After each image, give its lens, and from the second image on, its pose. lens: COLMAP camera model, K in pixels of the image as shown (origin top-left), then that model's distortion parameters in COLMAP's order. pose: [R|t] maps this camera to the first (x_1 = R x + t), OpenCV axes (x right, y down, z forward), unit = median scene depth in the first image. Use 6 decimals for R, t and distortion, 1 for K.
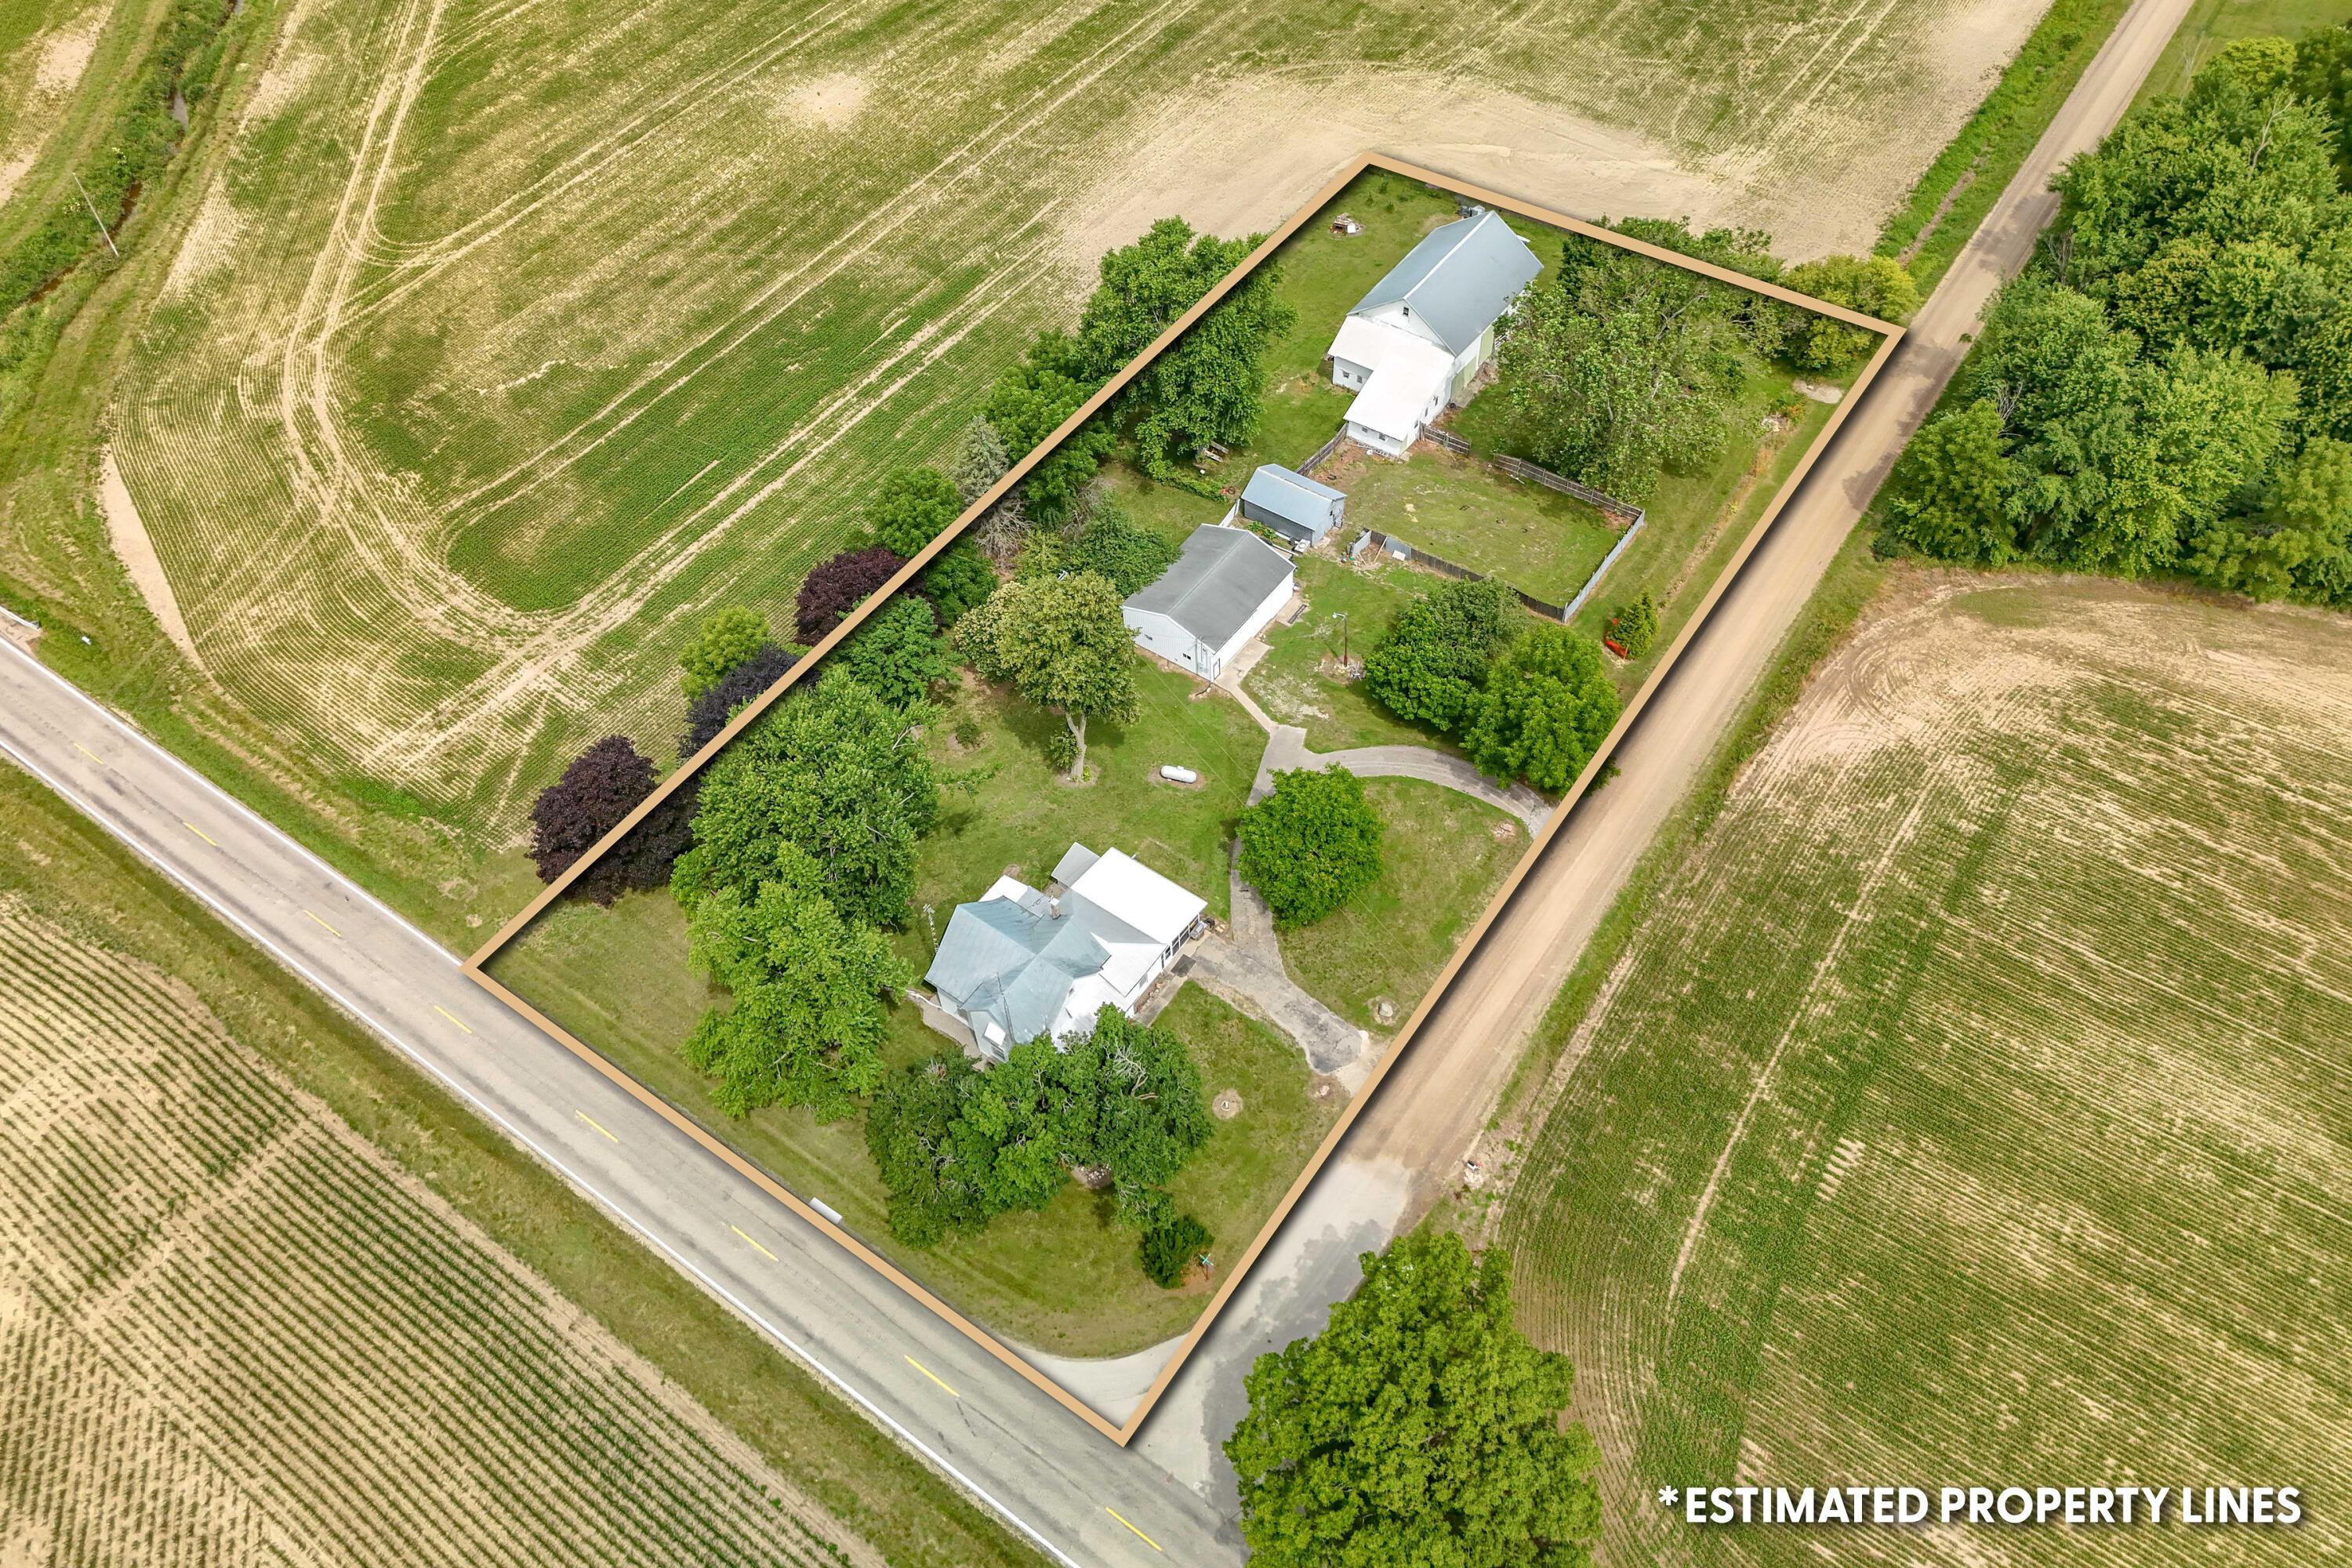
lens RADIAL K [[1736.5, 0, 1167.3], [0, 1736.5, 666.0], [0, 0, 1]] dist [0.070973, -0.052049]
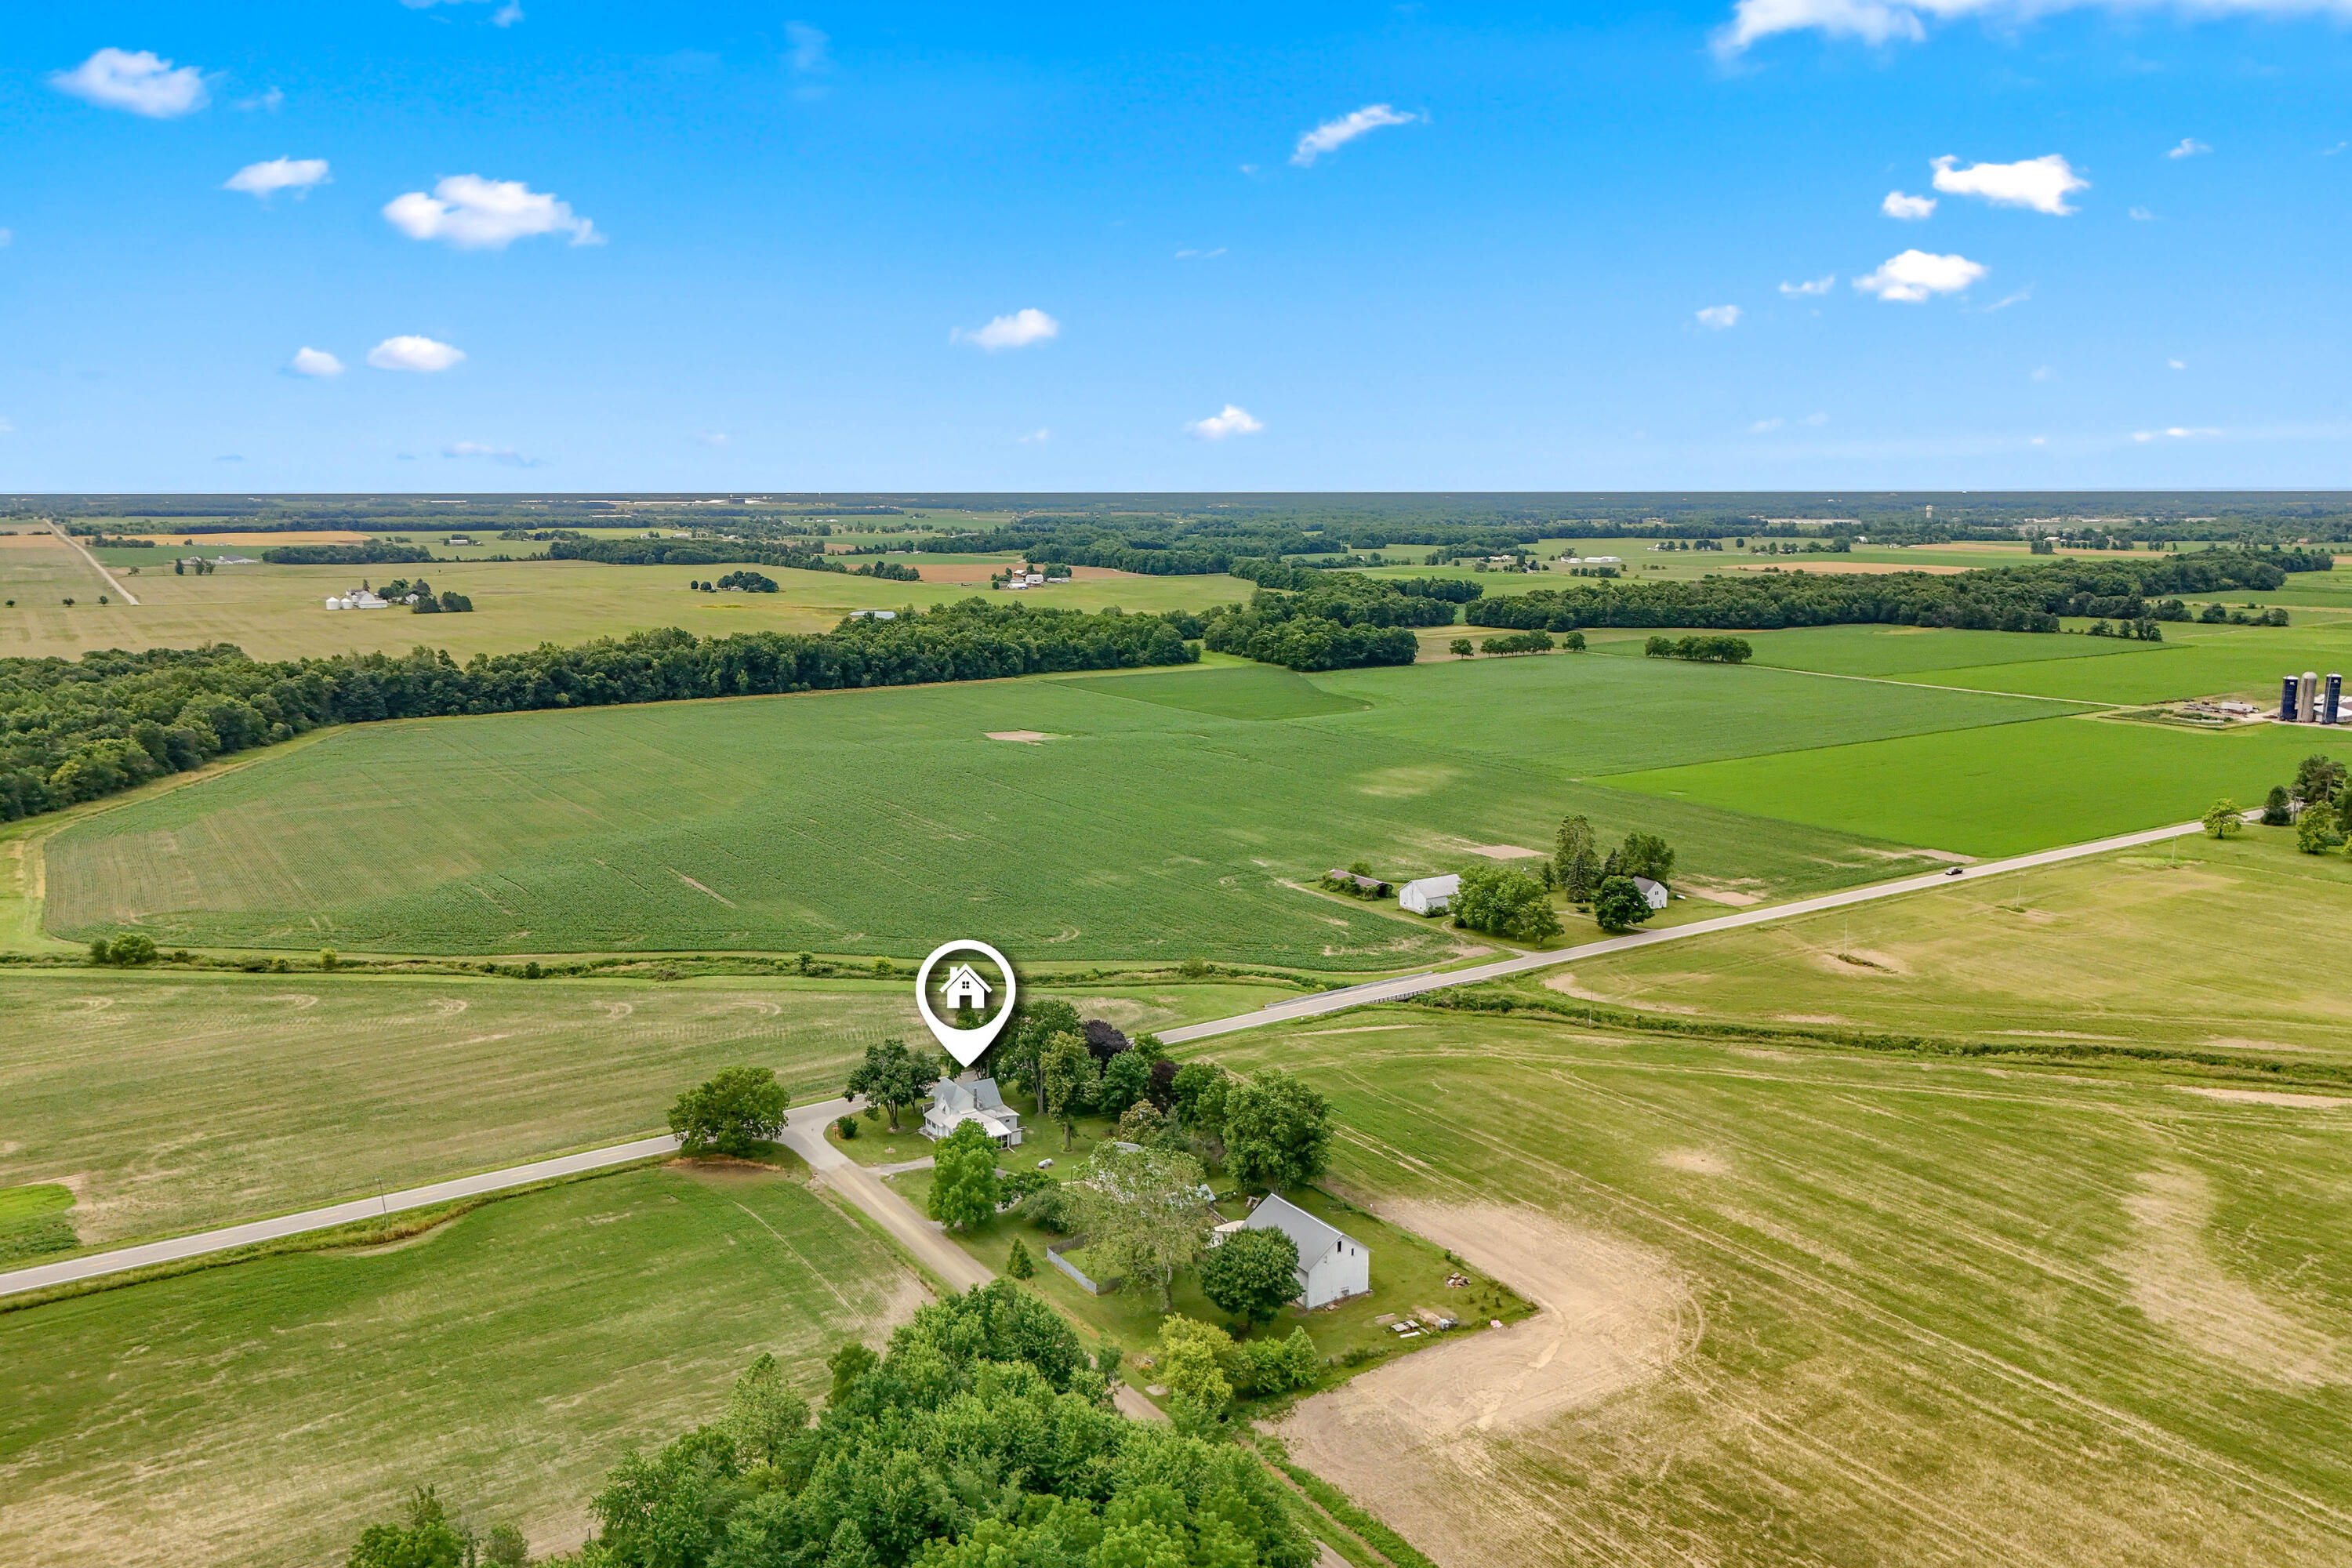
lens RADIAL K [[1768.5, 0, 1176.0], [0, 1768.5, 784.0], [0, 0, 1]] dist [0.102478, -0.107629]
pose [[-0.364076, 0.187898, -0.912219, 1.660031], [-0.682437, 0.612714, 0.398574, -1.078146], [0.633821, 0.767643, -0.094846, 0.841136]]
